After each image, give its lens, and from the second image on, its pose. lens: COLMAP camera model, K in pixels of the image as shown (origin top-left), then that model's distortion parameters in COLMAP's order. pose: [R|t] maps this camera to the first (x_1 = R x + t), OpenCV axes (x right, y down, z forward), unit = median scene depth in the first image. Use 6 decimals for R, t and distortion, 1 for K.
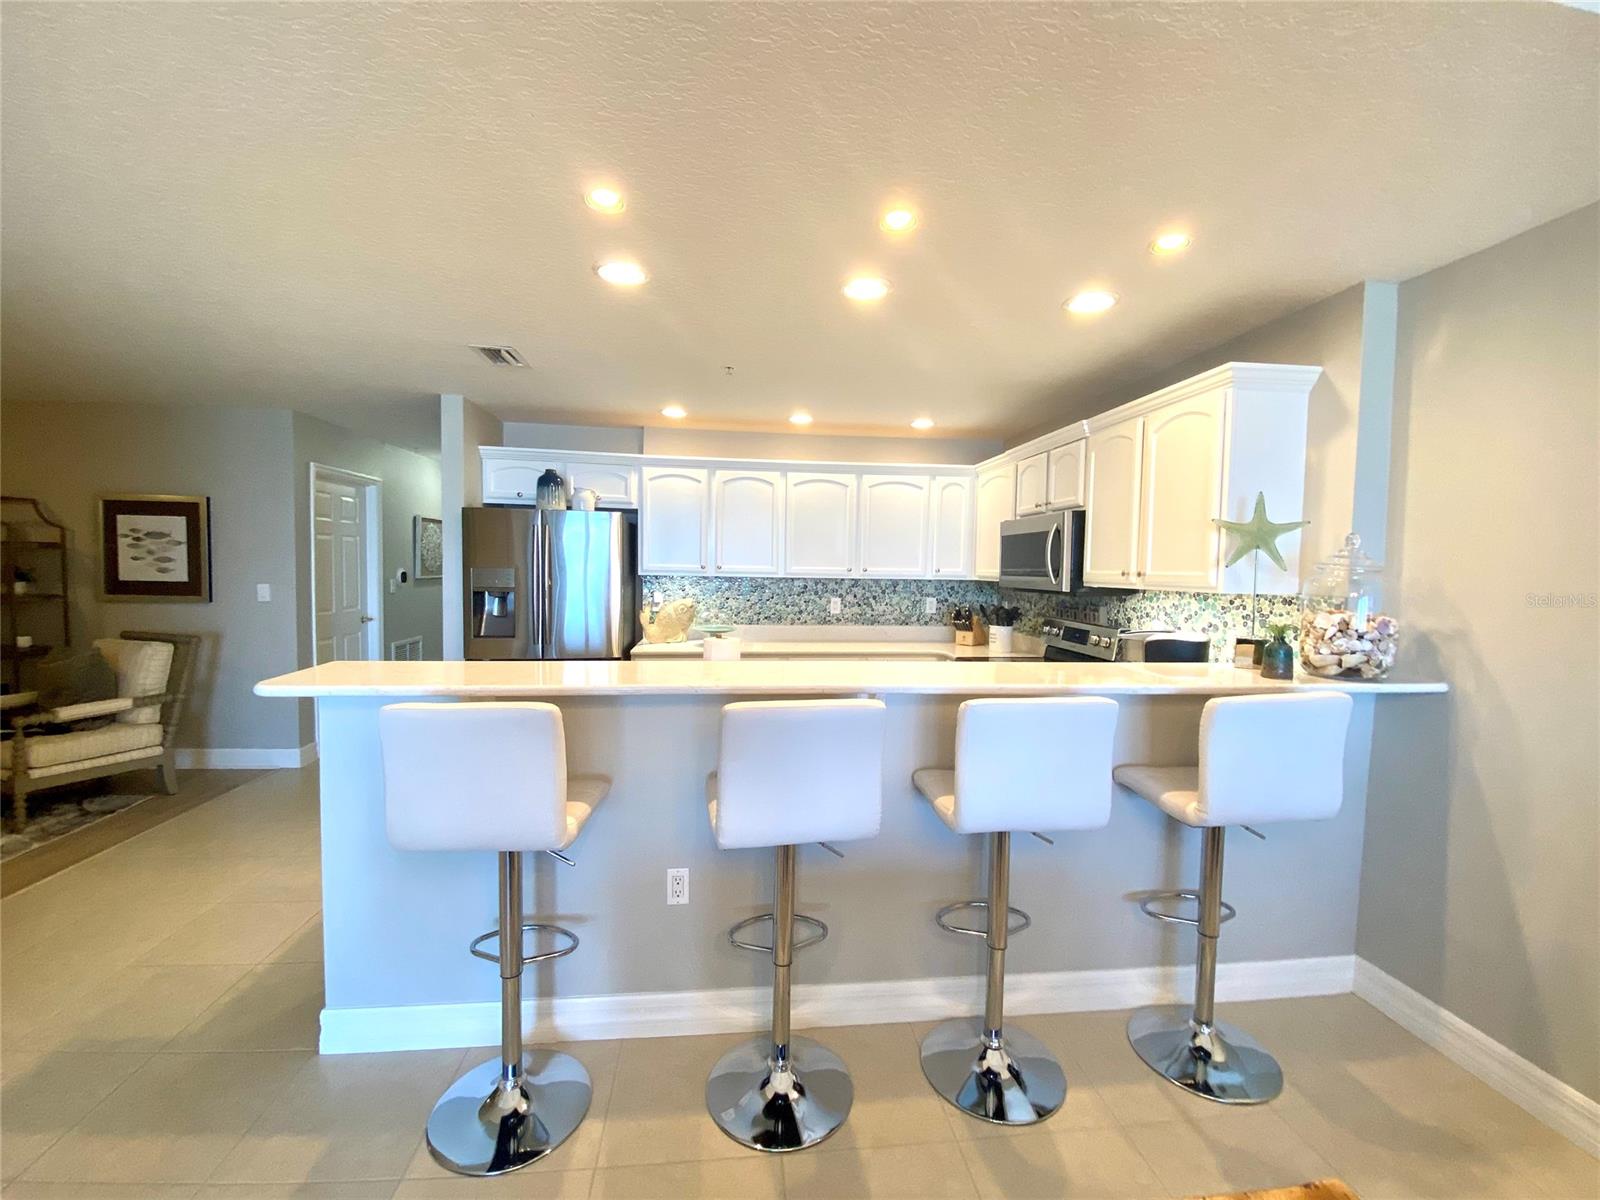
lens RADIAL K [[645.9, 0, 788.8], [0, 645.9, 612.4], [0, 0, 1]] dist [-0.009378, -0.005330]
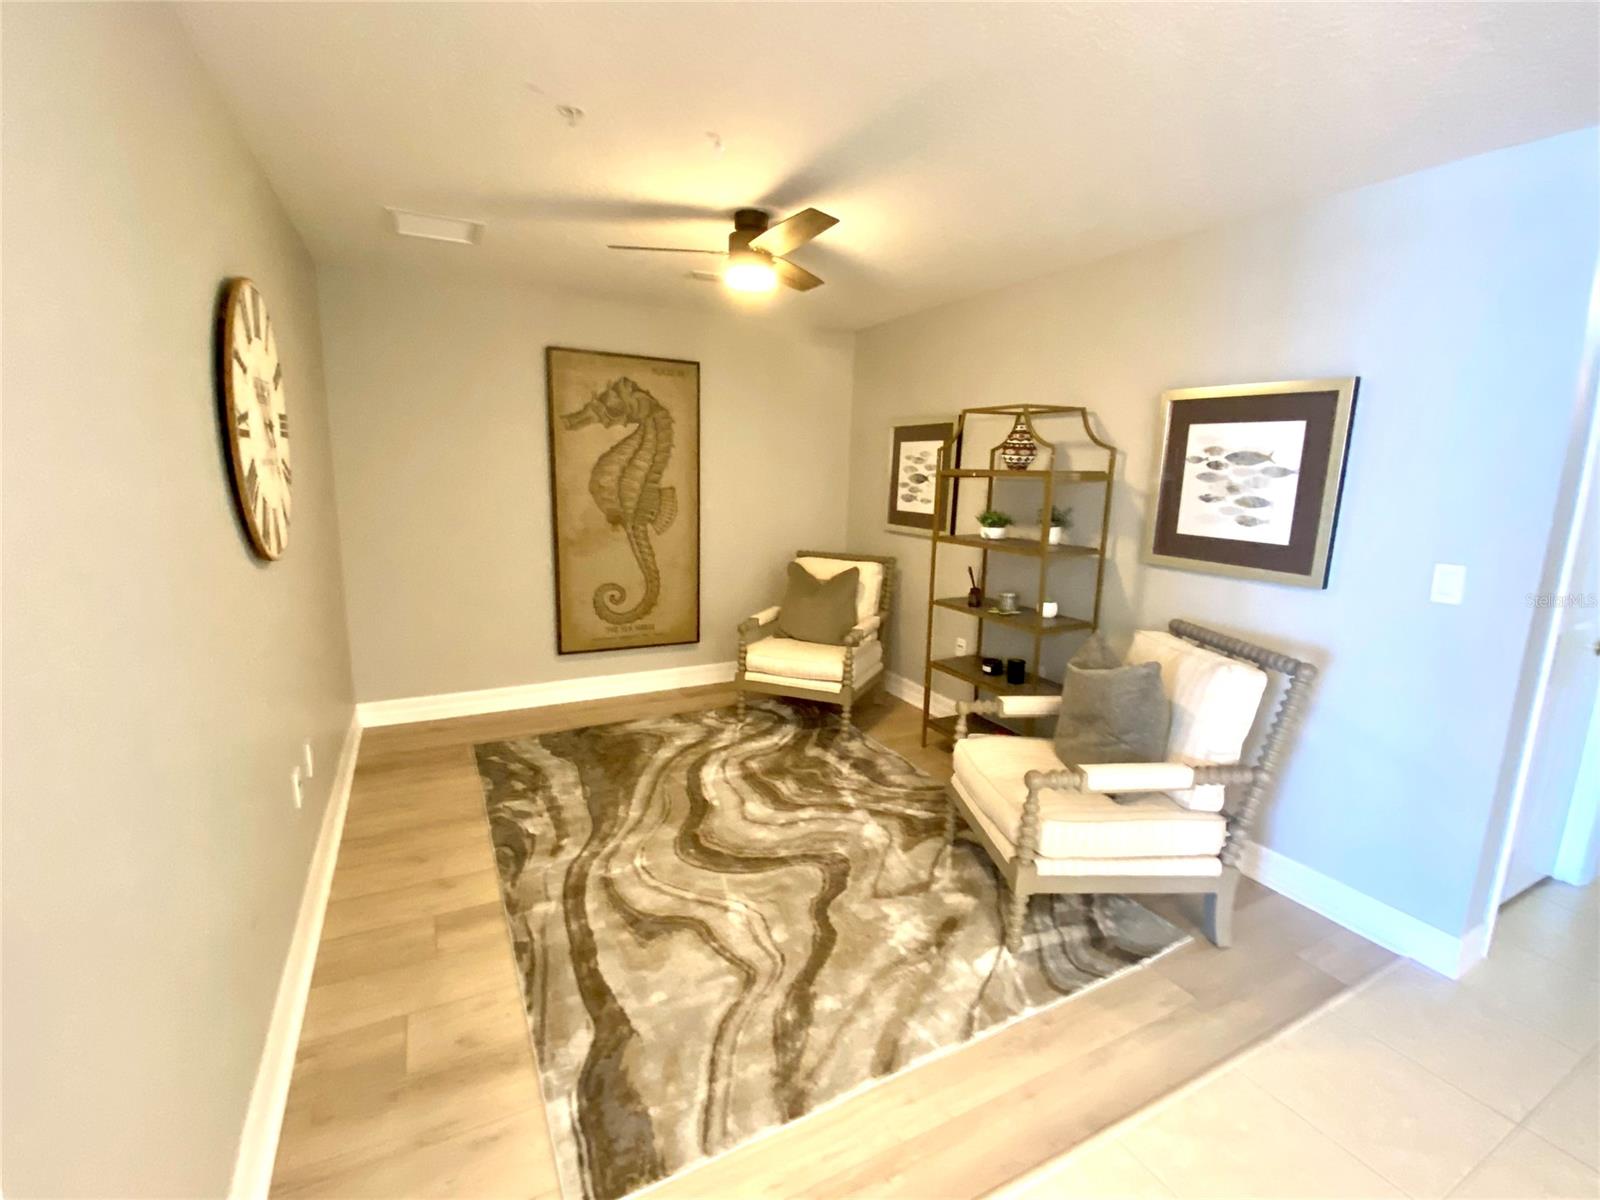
lens RADIAL K [[708.4, 0, 786.8], [0, 708.4, 595.4], [0, 0, 1]] dist [-0.010527, -0.010713]
pose [[0.356797, 0.154002, -0.921401, -0.558397], [-0.069313, 0.987964, 0.138286, -0.060434], [0.931607, 0.014525, 0.363177, 0.408750]]
